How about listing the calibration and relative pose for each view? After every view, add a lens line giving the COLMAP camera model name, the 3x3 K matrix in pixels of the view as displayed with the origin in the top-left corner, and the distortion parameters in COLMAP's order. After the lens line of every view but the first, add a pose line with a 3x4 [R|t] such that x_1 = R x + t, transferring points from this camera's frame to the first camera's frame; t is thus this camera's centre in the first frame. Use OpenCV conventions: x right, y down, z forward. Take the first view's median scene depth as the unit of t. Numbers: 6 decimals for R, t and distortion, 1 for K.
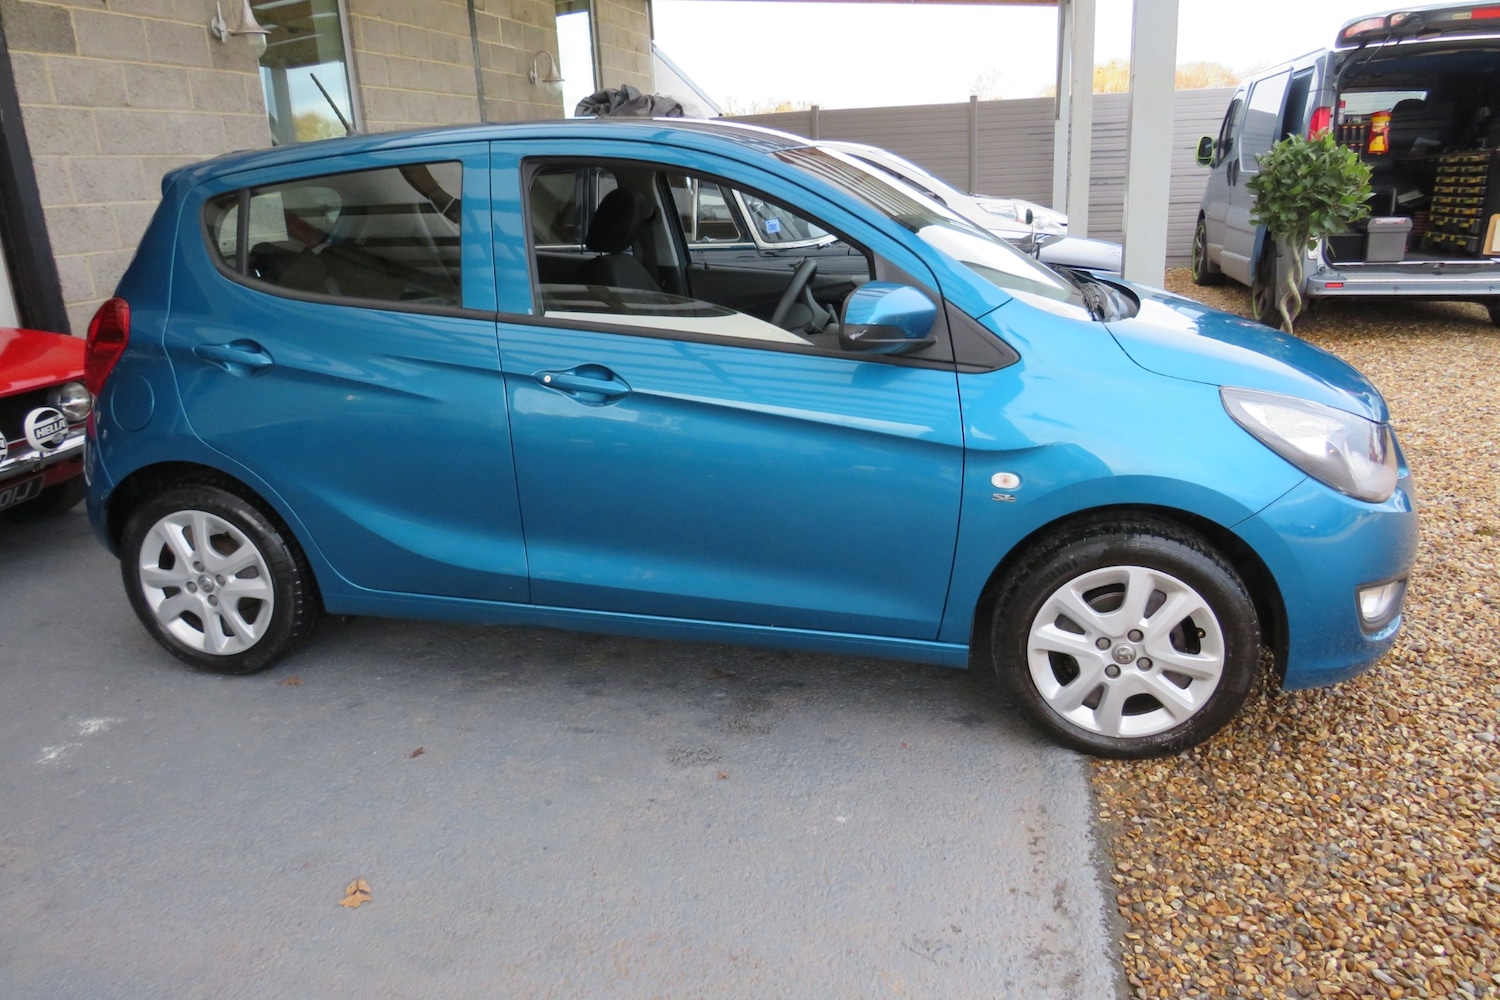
lens RADIAL K [[1069.8, 0, 769.6], [0, 1069.8, 474.1], [0, 0, 1]] dist [-0.027814, -0.005601]
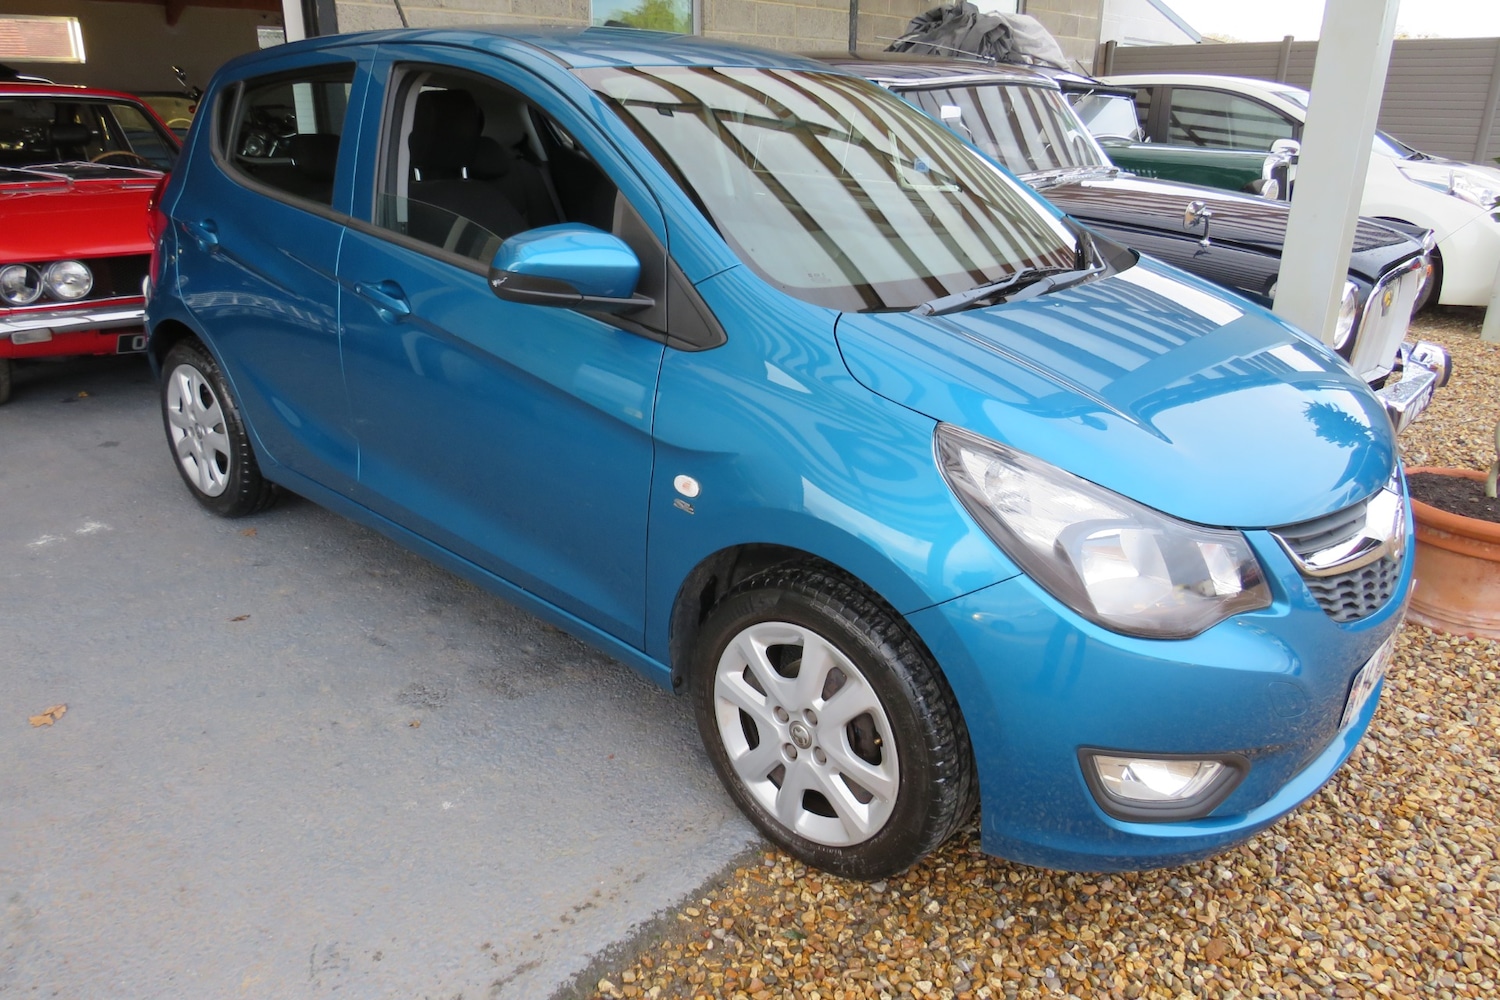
lens RADIAL K [[1068.1, 0, 750.0], [0, 1068.1, 500.0], [0, 0, 1]] dist [-0.031425, 0.010536]
pose [[0.875856, 0.218558, -0.430243, 0.573135], [-0.181006, 0.975256, 0.126939, -0.089583], [0.447341, -0.033303, 0.893743, 0.272002]]
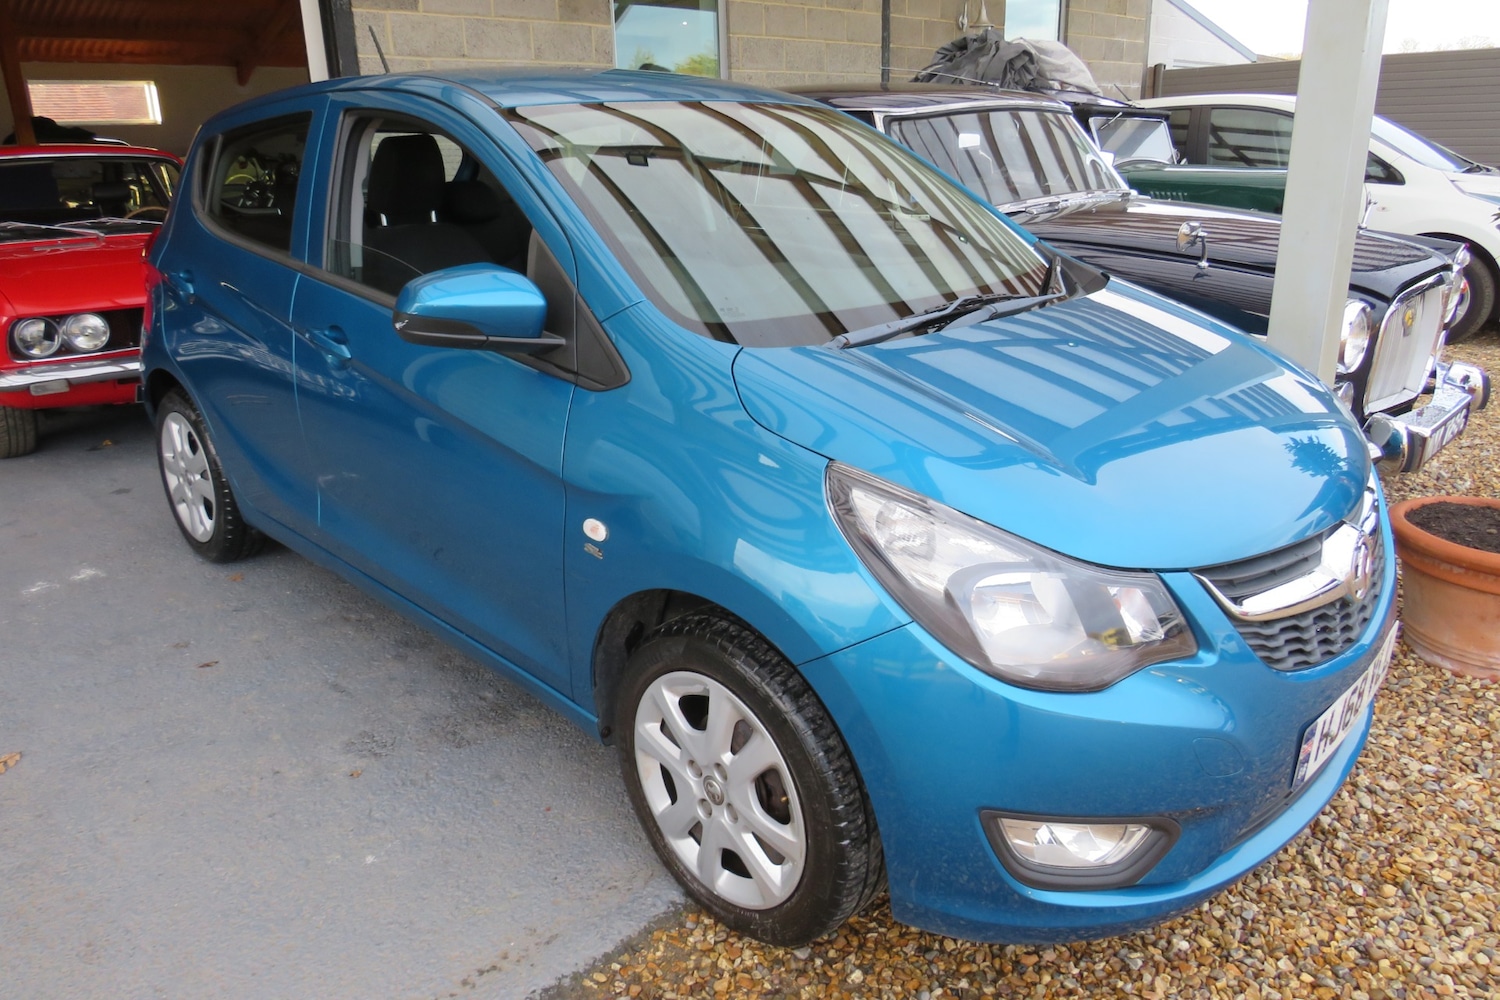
lens RADIAL K [[1068.1, 0, 750.0], [0, 1068.1, 500.0], [0, 0, 1]] dist [-0.031425, 0.010536]
pose [[0.846995, 0.192244, -0.495622, 0.653891], [-0.160404, 0.981289, 0.106504, -0.109977], [0.506823, -0.010709, 0.861984, 0.353250]]
